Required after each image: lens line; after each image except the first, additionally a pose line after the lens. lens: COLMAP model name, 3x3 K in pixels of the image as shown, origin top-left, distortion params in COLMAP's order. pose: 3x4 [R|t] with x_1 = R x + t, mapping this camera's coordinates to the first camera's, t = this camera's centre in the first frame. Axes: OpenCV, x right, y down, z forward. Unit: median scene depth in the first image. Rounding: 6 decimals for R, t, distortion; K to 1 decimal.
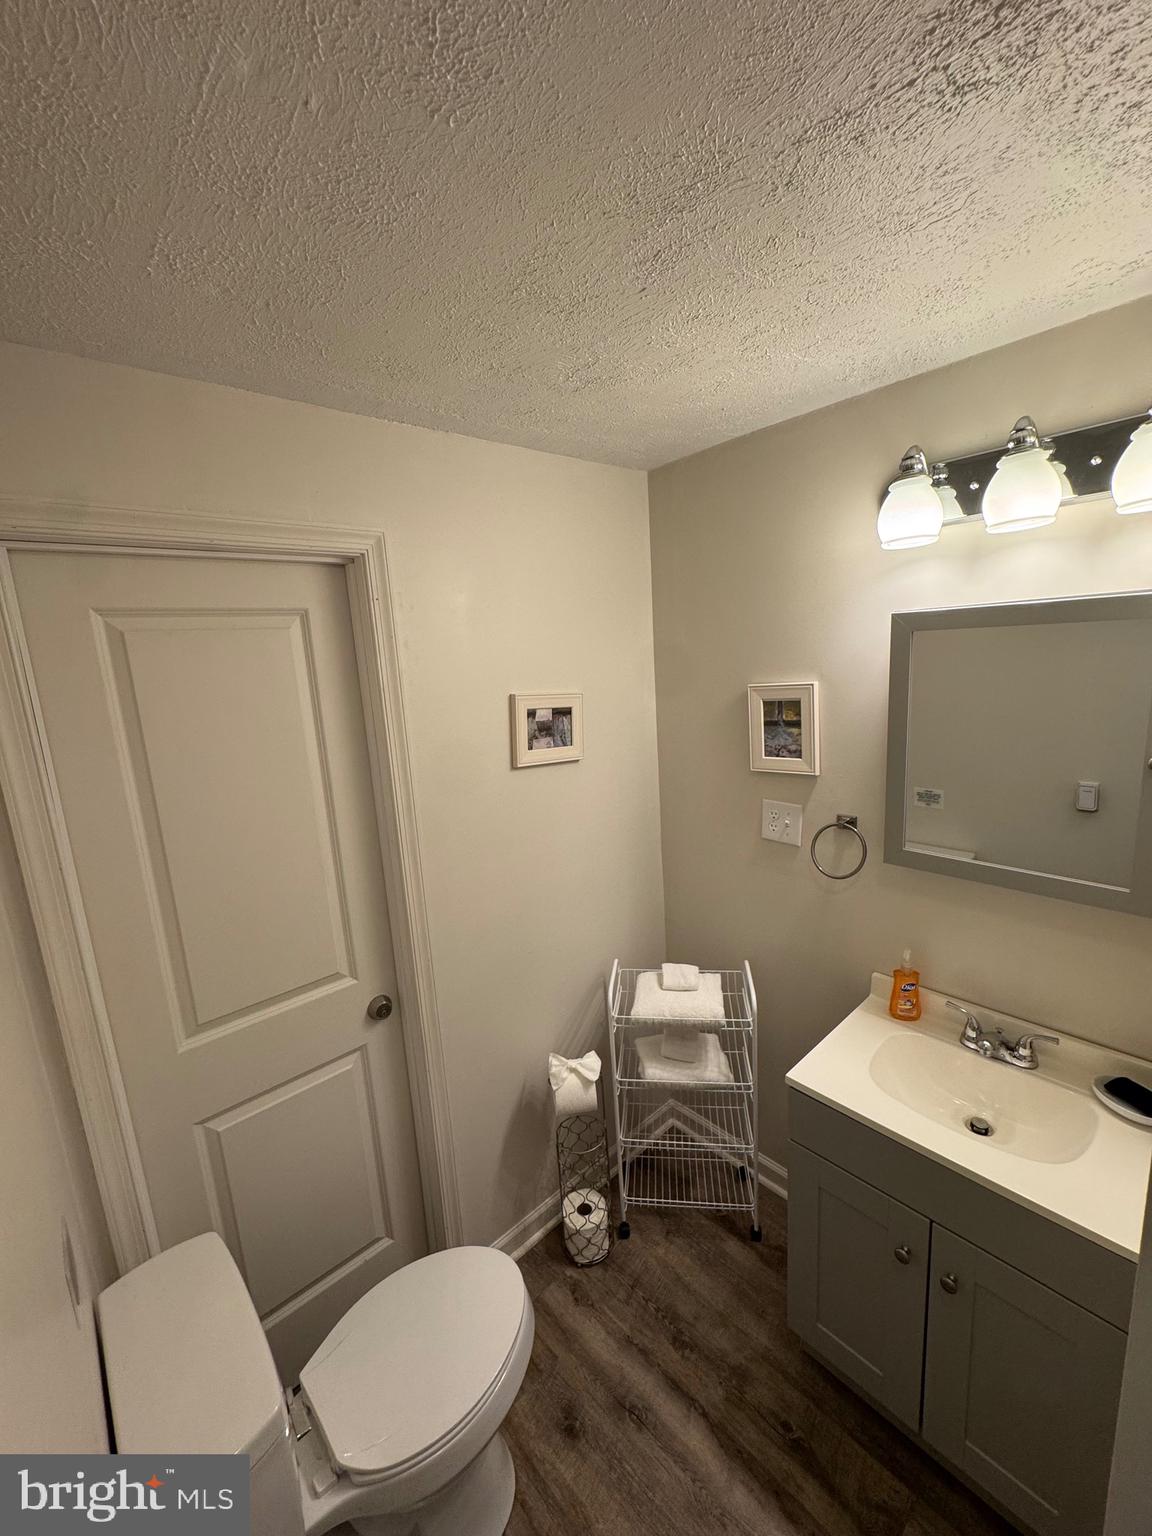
lens RADIAL K [[614.4, 0, 576.0], [0, 614.4, 768.0], [0, 0, 1]] dist [-0.005433, 0.000509]
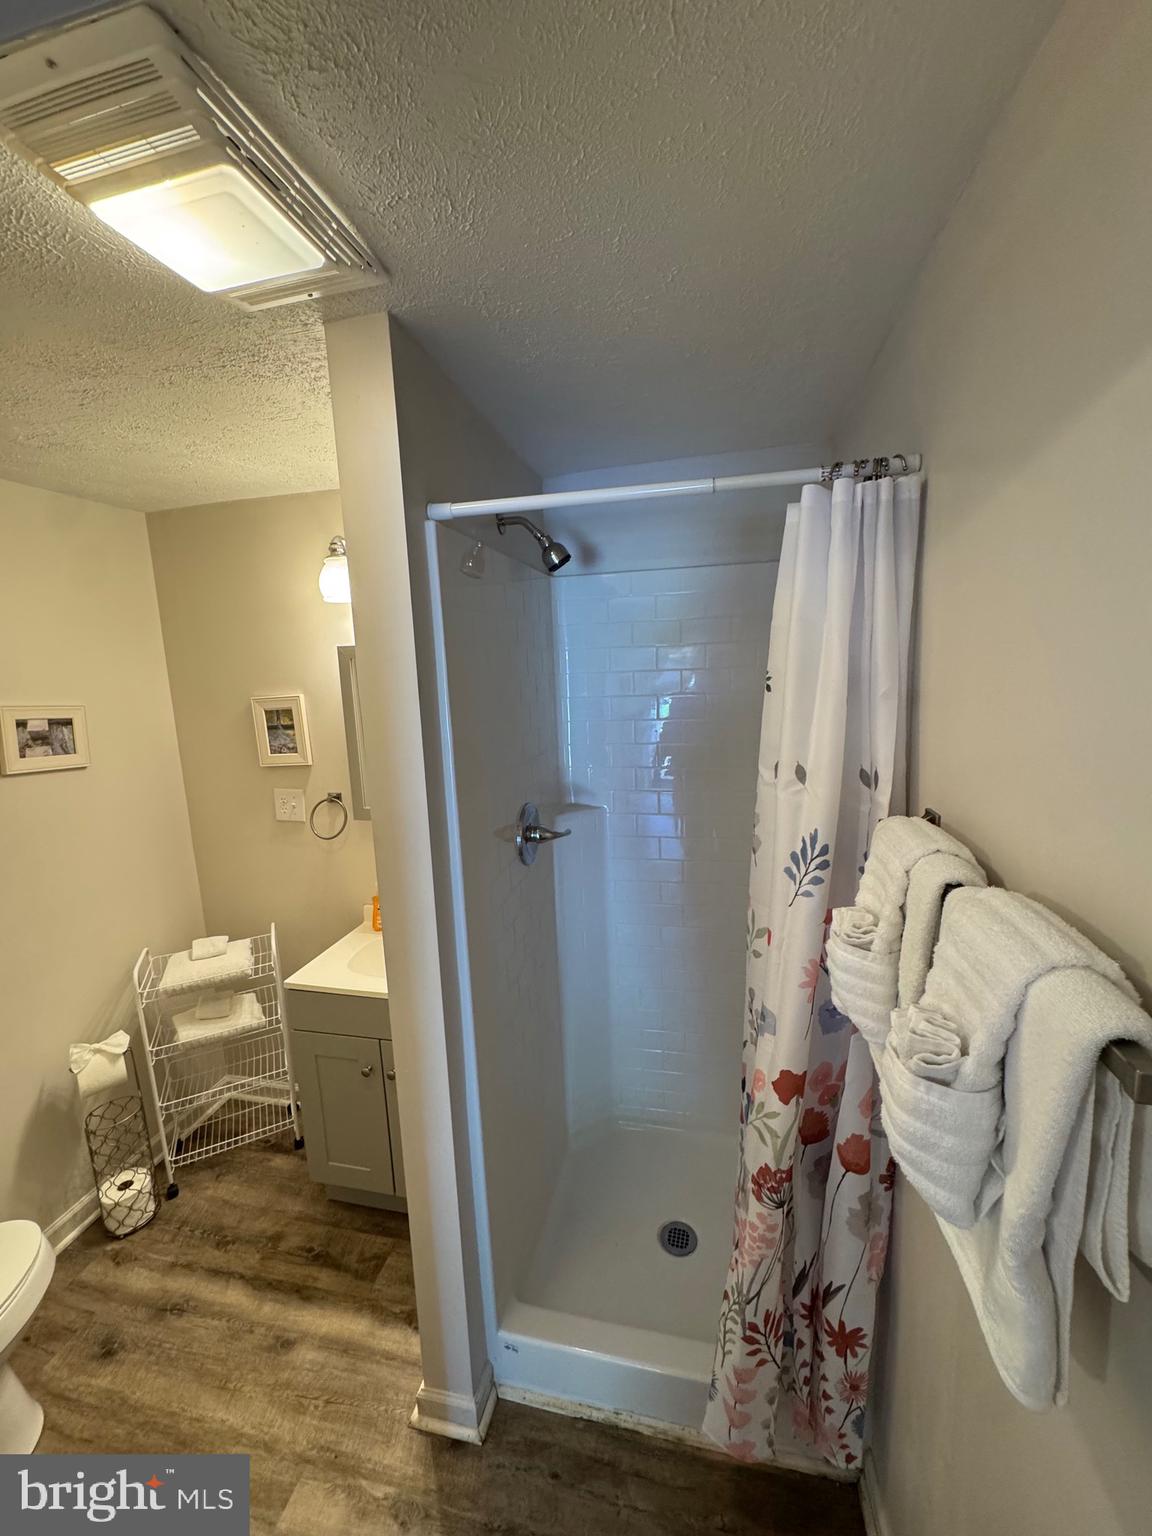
lens RADIAL K [[614.4, 0, 576.0], [0, 614.4, 768.0], [0, 0, 1]] dist [-0.005433, 0.000509]
pose [[0.818603, -0.063185, 0.570874, 0.102387], [0.090709, 0.995679, -0.019868, 0.094113], [-0.567152, 0.068048, 0.820797, -0.400955]]
